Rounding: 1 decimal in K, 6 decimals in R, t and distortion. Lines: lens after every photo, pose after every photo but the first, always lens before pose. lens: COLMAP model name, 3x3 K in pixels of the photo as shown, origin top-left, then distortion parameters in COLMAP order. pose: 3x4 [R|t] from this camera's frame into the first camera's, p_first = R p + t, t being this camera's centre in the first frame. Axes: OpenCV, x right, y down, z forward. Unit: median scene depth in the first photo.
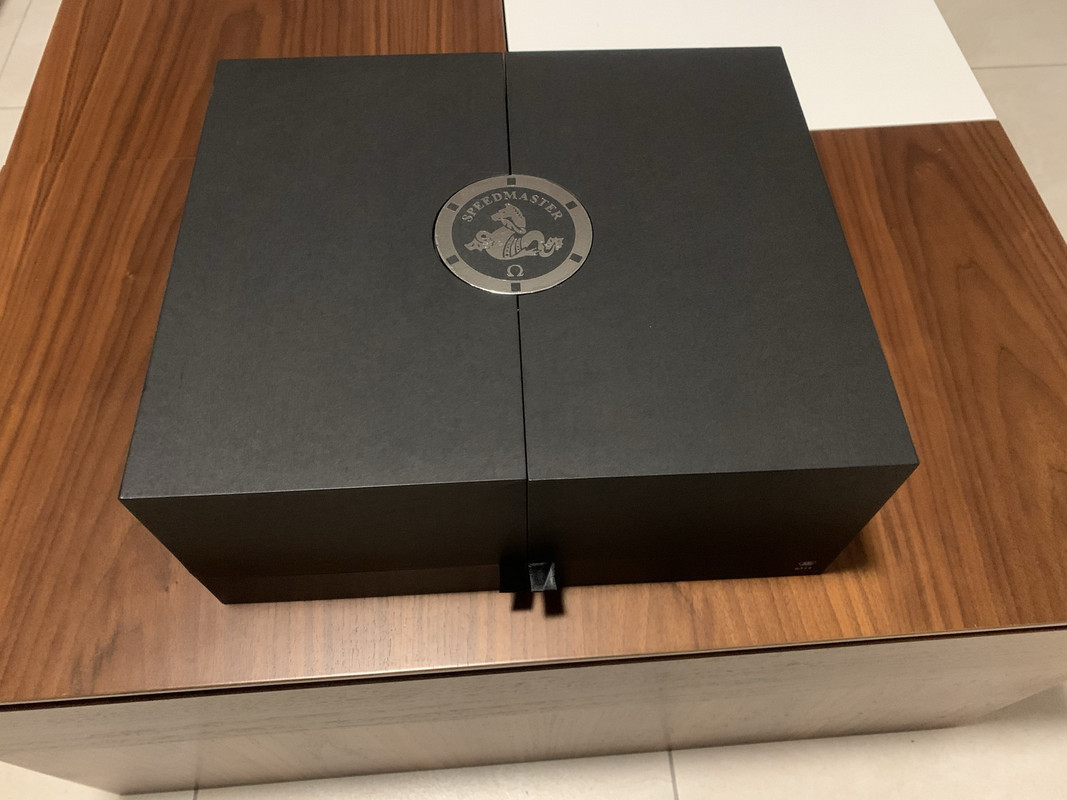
lens RADIAL K [[834.0, 0, 536.1], [0, 834.0, 403.6], [0, 0, 1]] dist [-0.031403, 0.032412]
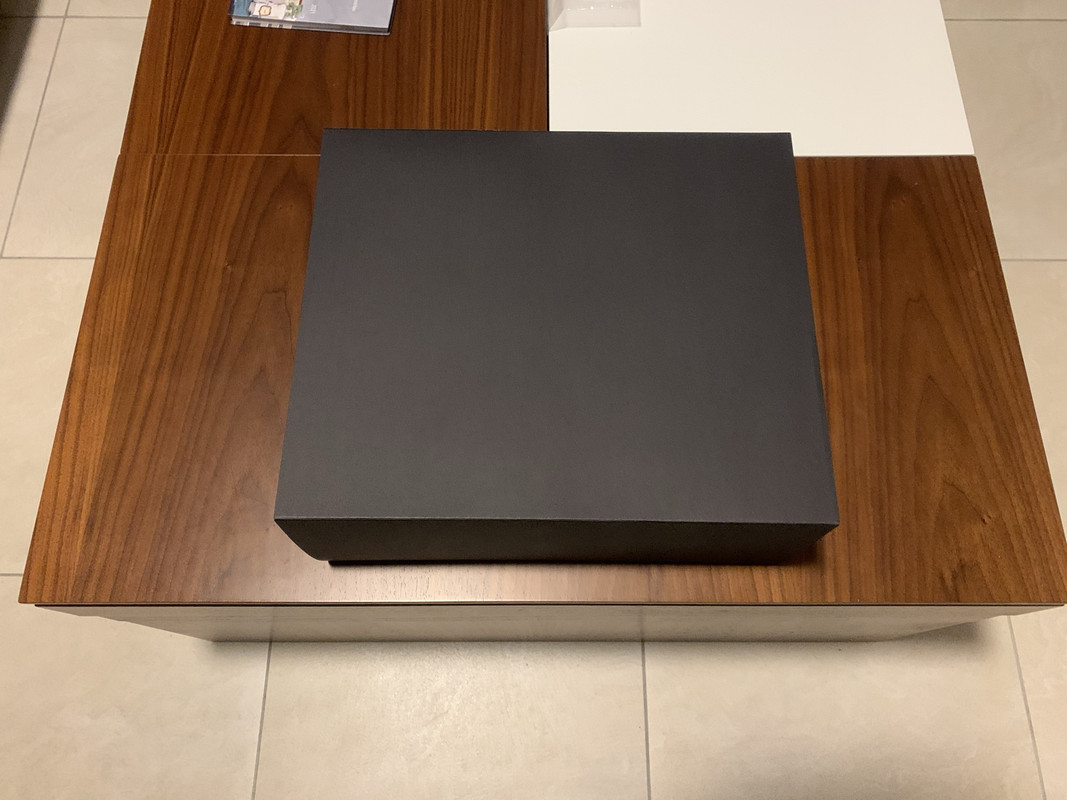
lens RADIAL K [[834.0, 0, 533.3], [0, 834.0, 405.9], [0, 0, 1]] dist [-0.031403, 0.032412]
pose [[0.996999, 0.068444, -0.036181, 0.022643], [-0.060531, 0.980516, 0.186879, -0.202700], [0.048267, -0.184128, 0.981716, -0.226067]]
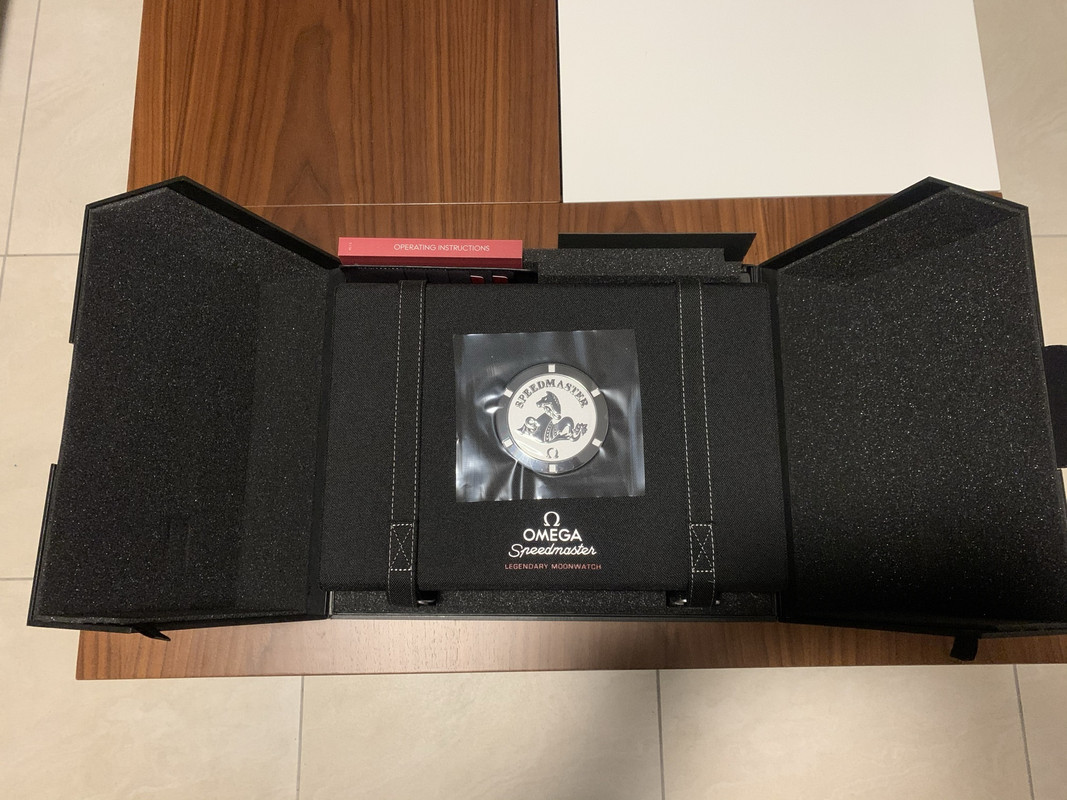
lens RADIAL K [[834.0, 0, 533.9], [0, 834.0, 403.8], [0, 0, 1]] dist [-0.031403, 0.032412]
pose [[0.997932, 0.053923, -0.034989, -0.008660], [-0.039291, 0.942502, 0.331883, -0.465462], [0.050873, -0.329821, 0.942672, -0.179786]]
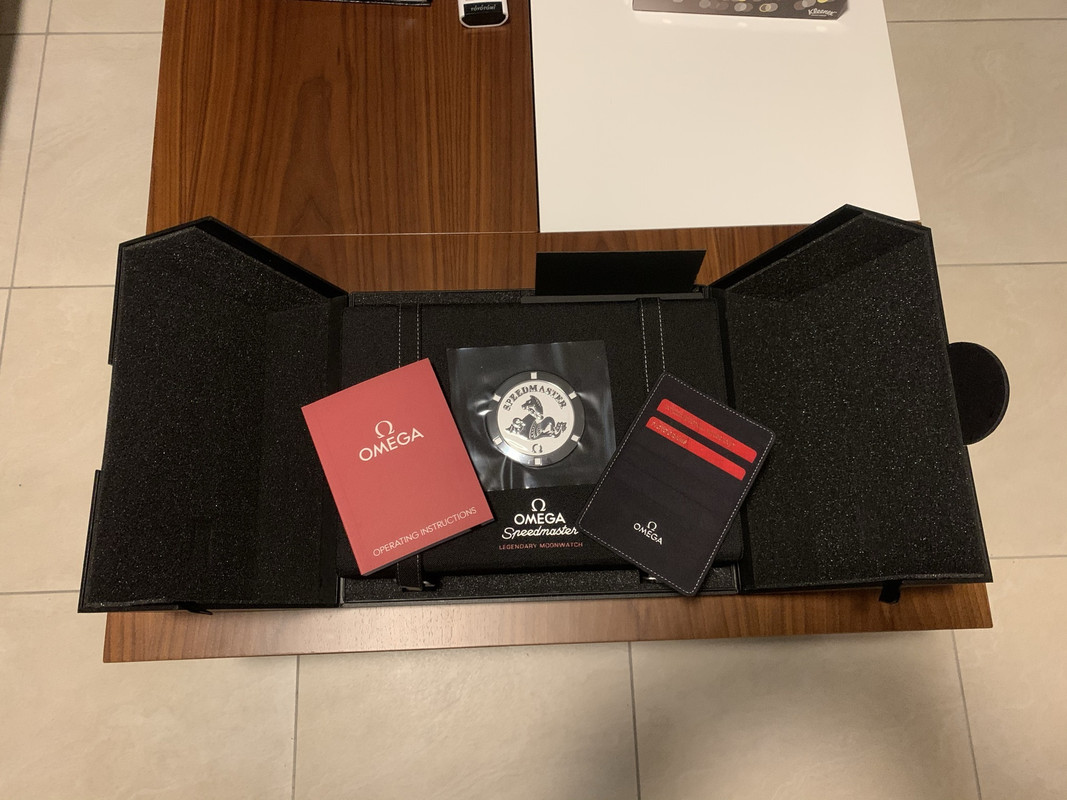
lens RADIAL K [[834.0, 0, 531.0], [0, 834.0, 407.2], [0, 0, 1]] dist [-0.031403, 0.032412]
pose [[0.999136, 0.041549, -0.000728, -0.027273], [-0.039577, 0.956772, 0.288133, -0.460018], [0.012668, -0.287855, 0.957590, -0.332695]]
